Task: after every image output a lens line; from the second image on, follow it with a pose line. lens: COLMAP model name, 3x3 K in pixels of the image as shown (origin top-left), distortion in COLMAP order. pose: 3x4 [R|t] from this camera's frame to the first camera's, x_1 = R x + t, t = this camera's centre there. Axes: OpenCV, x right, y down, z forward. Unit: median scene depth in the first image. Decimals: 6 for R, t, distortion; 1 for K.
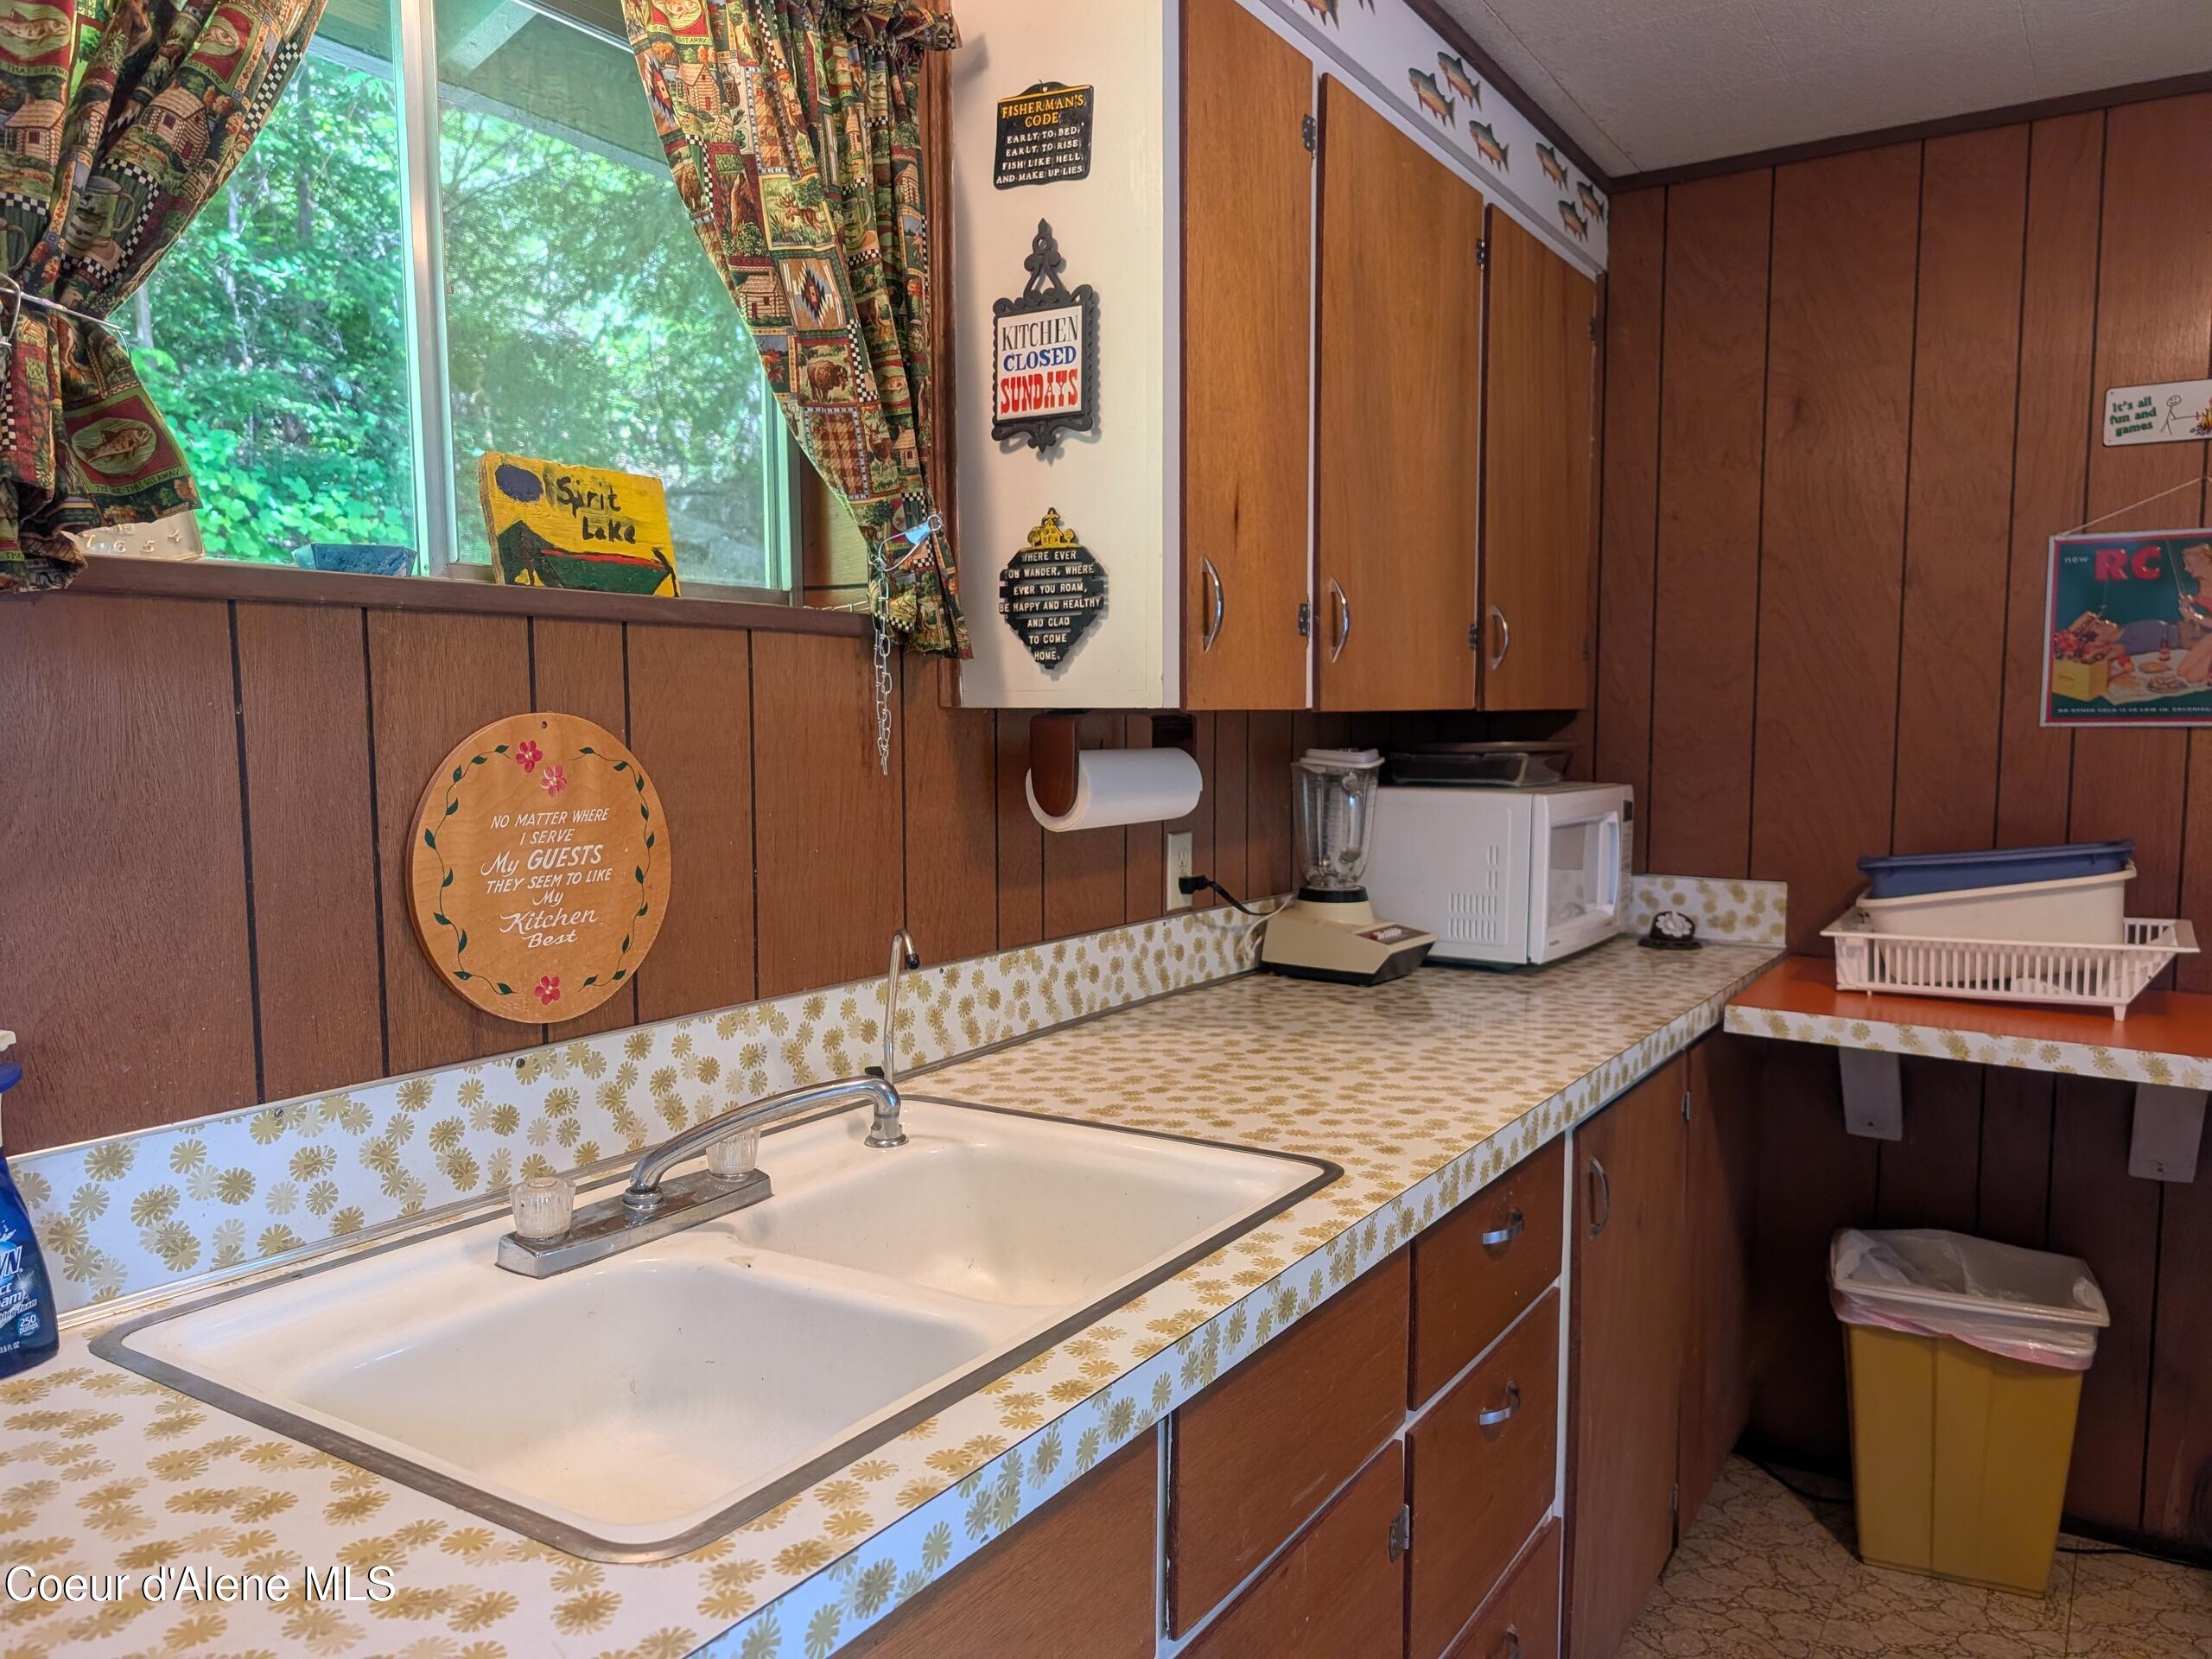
lens RADIAL K [[1588.5, 0, 1114.0], [0, 1588.5, 861.4], [0, 0, 1]] dist [0.004288, -0.000532]
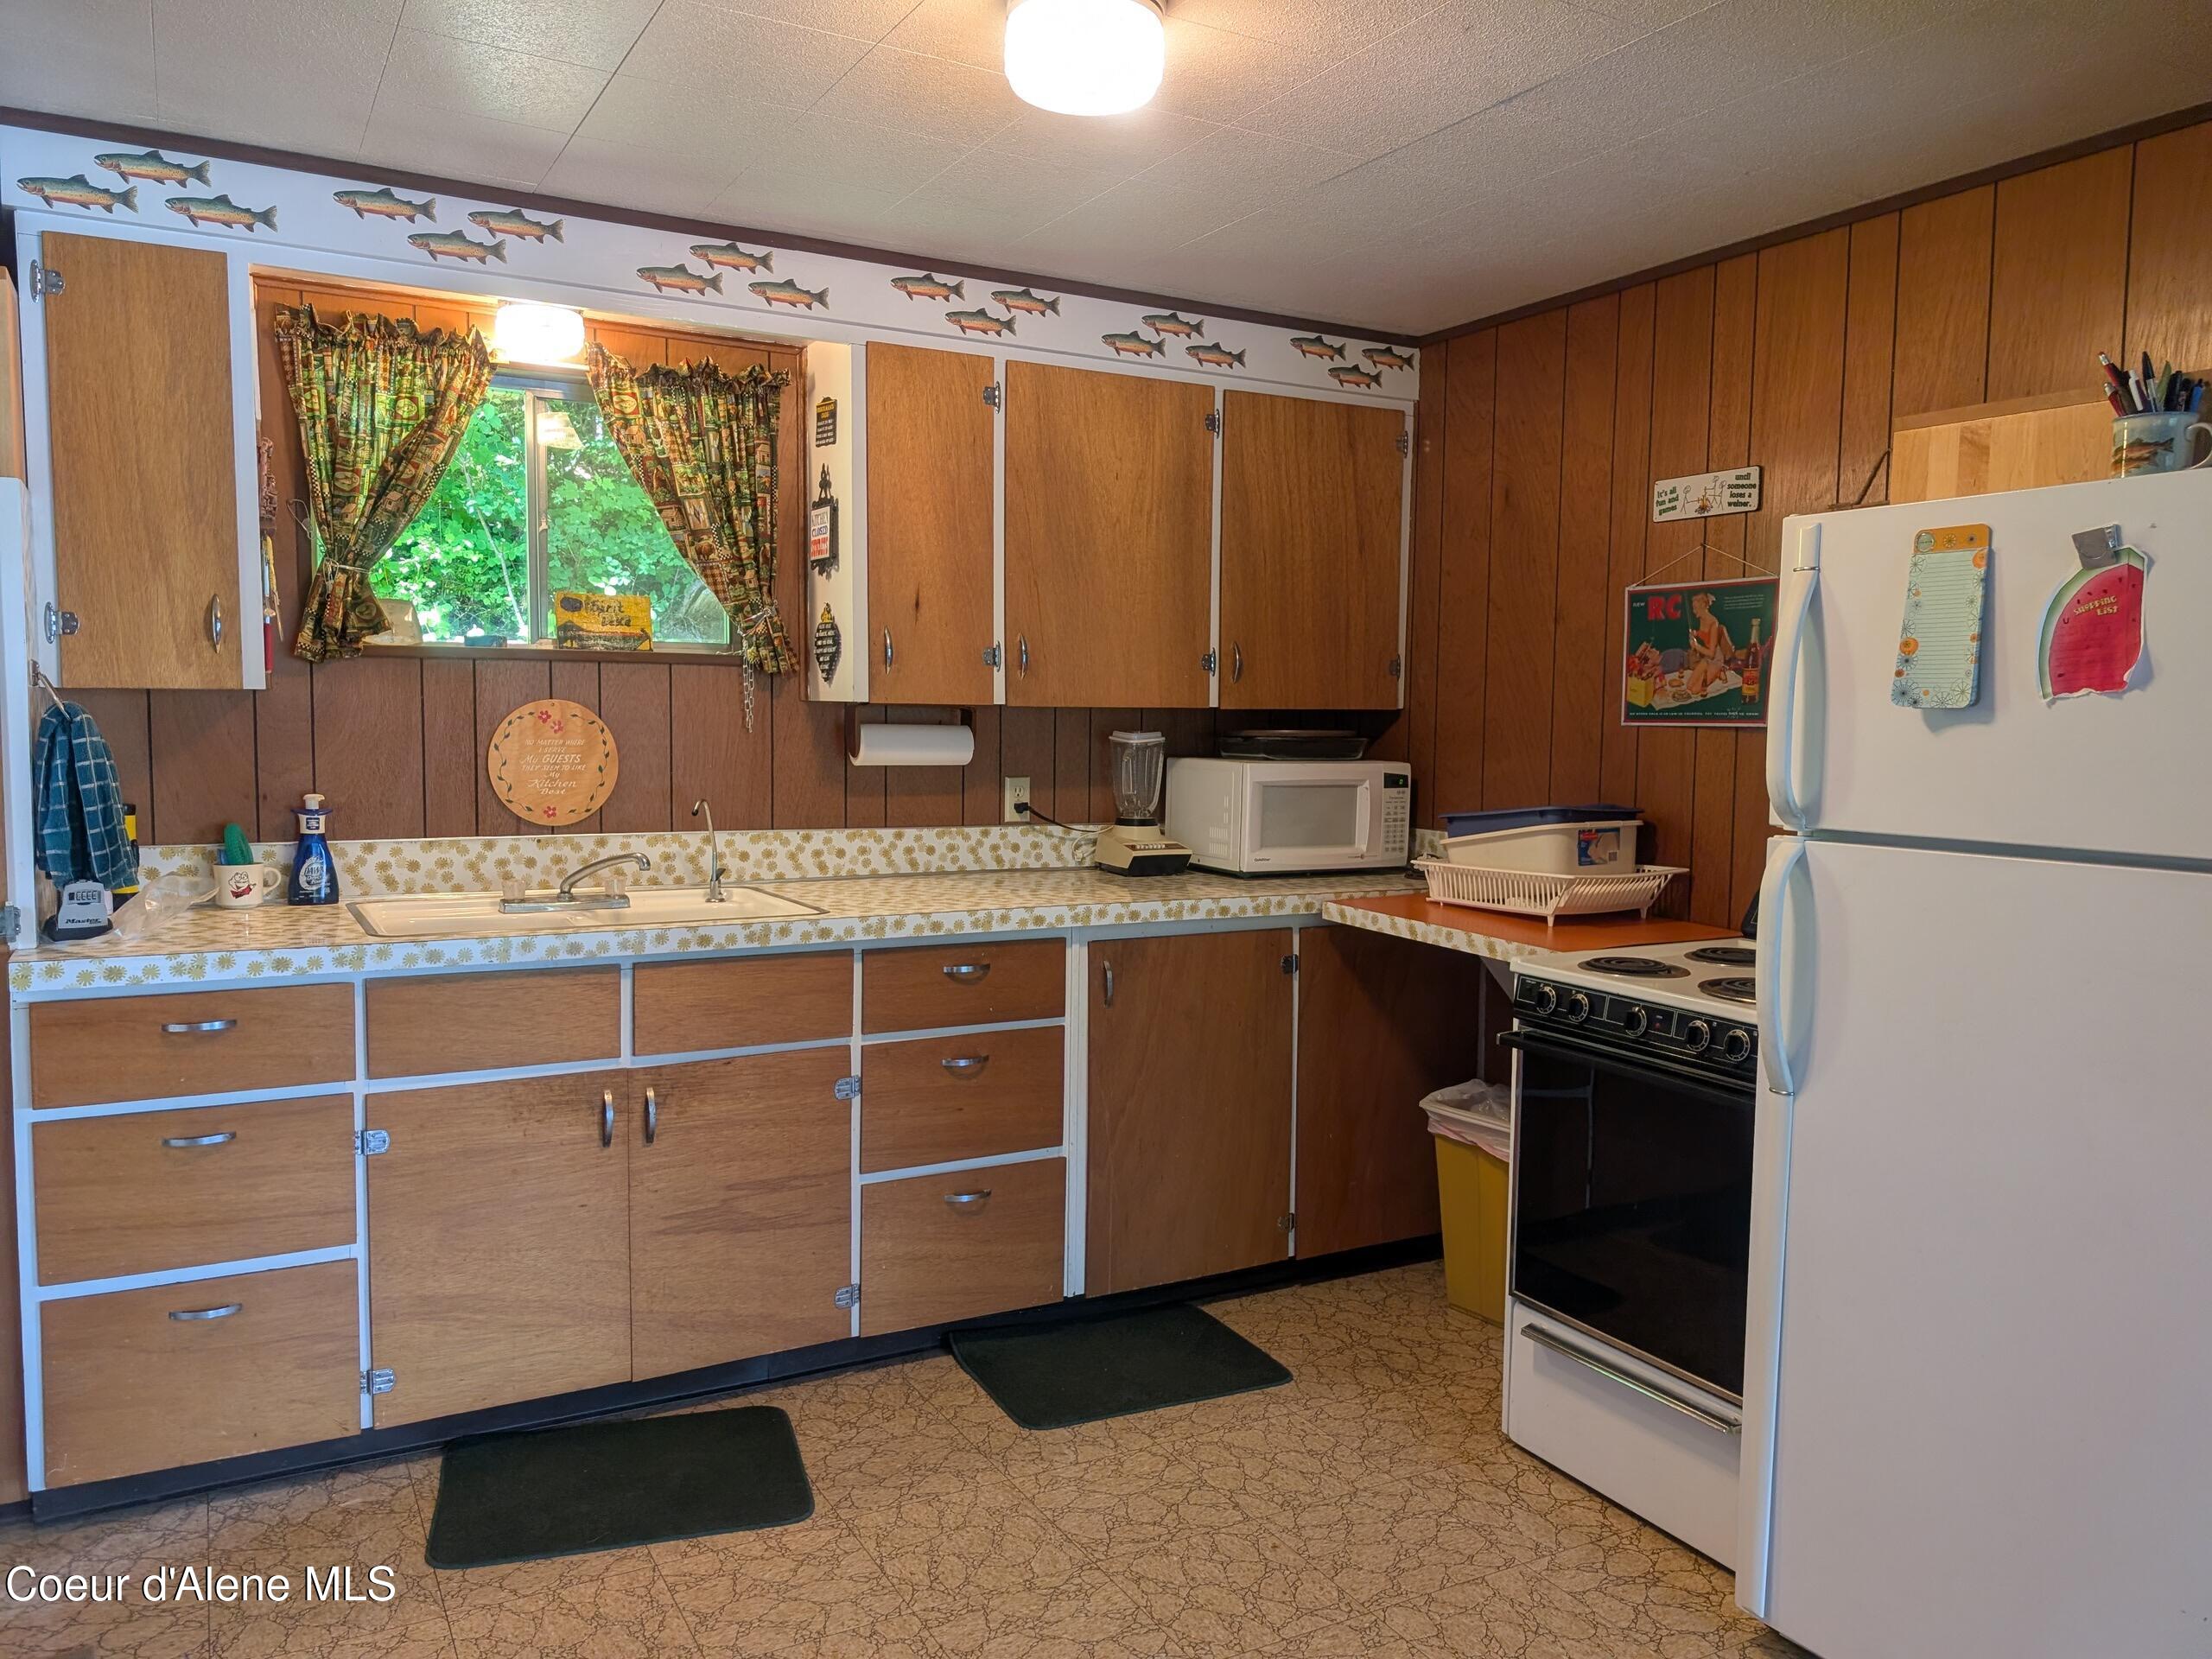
lens RADIAL K [[1609.7, 0, 1106.0], [0, 1609.7, 829.5], [0, 0, 1]] dist [0.020315, -0.010299]
pose [[0.883325, 0.048414, -0.466254, 1.212962], [-0.058010, 0.998296, -0.006243, 0.056691], [0.465158, 0.032562, 0.884629, -0.625677]]
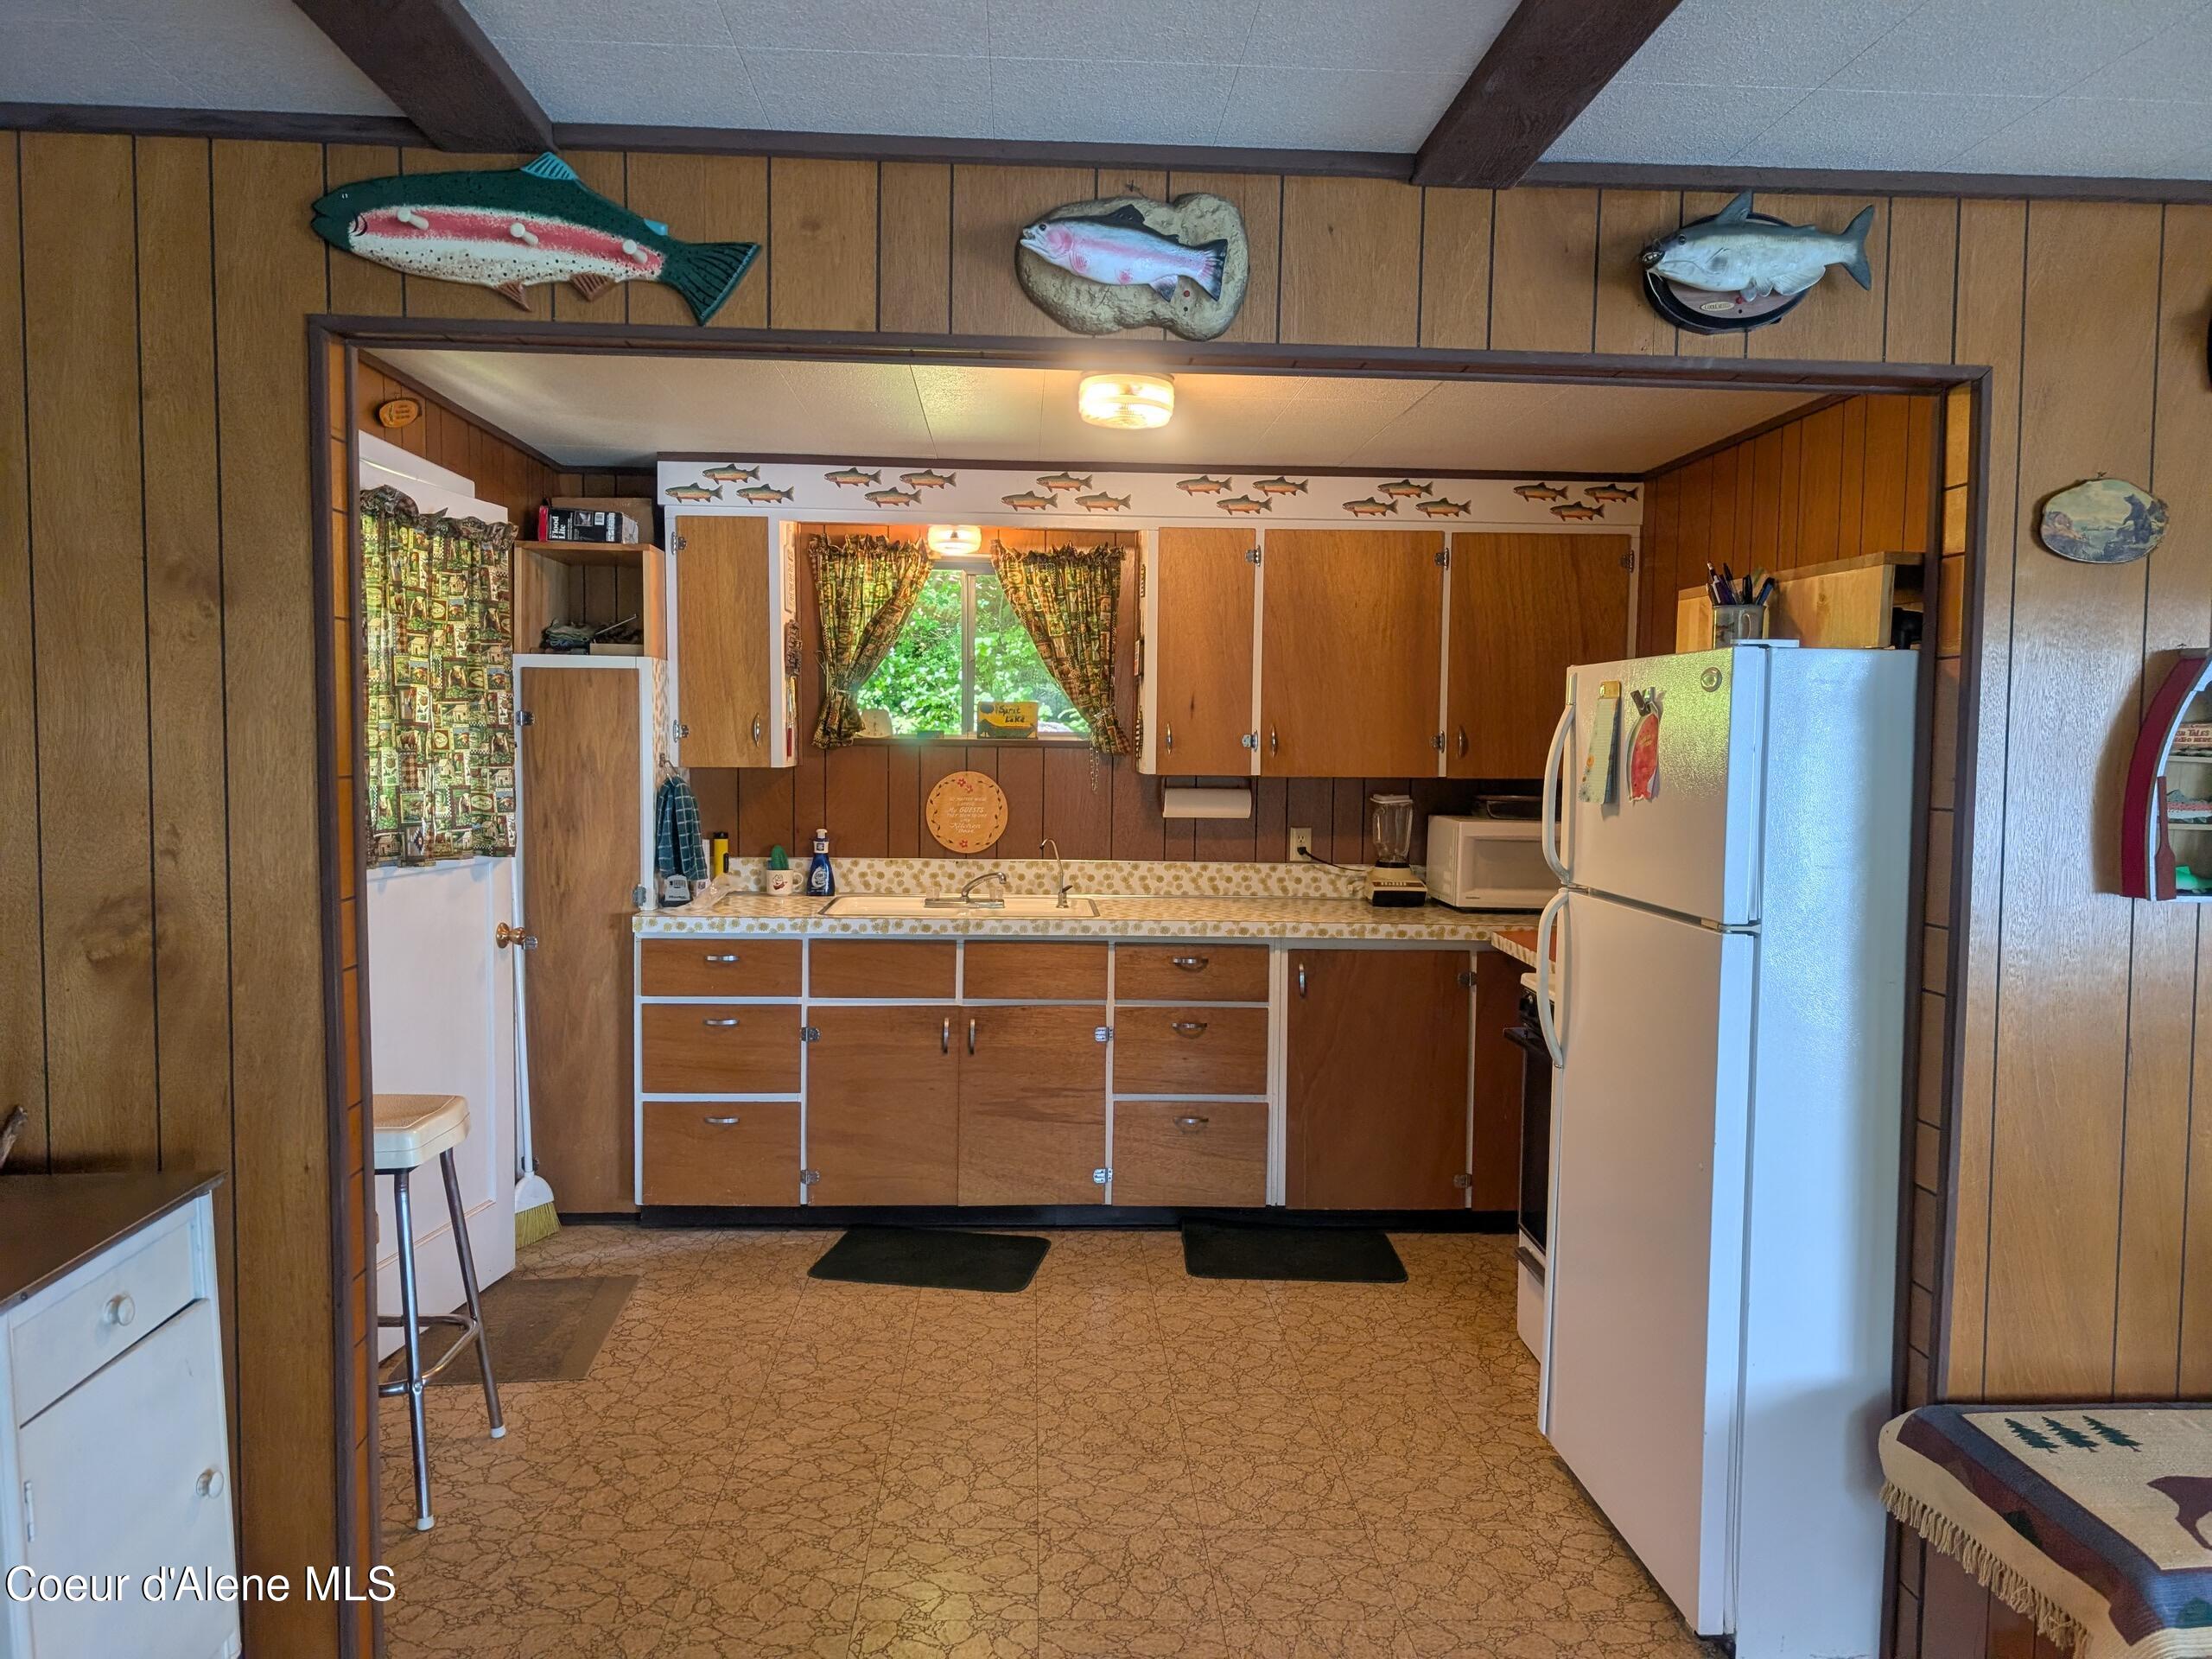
lens RADIAL K [[1582.2, 0, 1103.8], [0, 1582.2, 836.1], [0, 0, 1]] dist [0.071795, -0.003405]
pose [[0.587492, 0.062878, -0.806784, 2.224659], [-0.090349, 0.995840, 0.011821, -0.009736], [0.804171, 0.065947, 0.590729, -0.741741]]
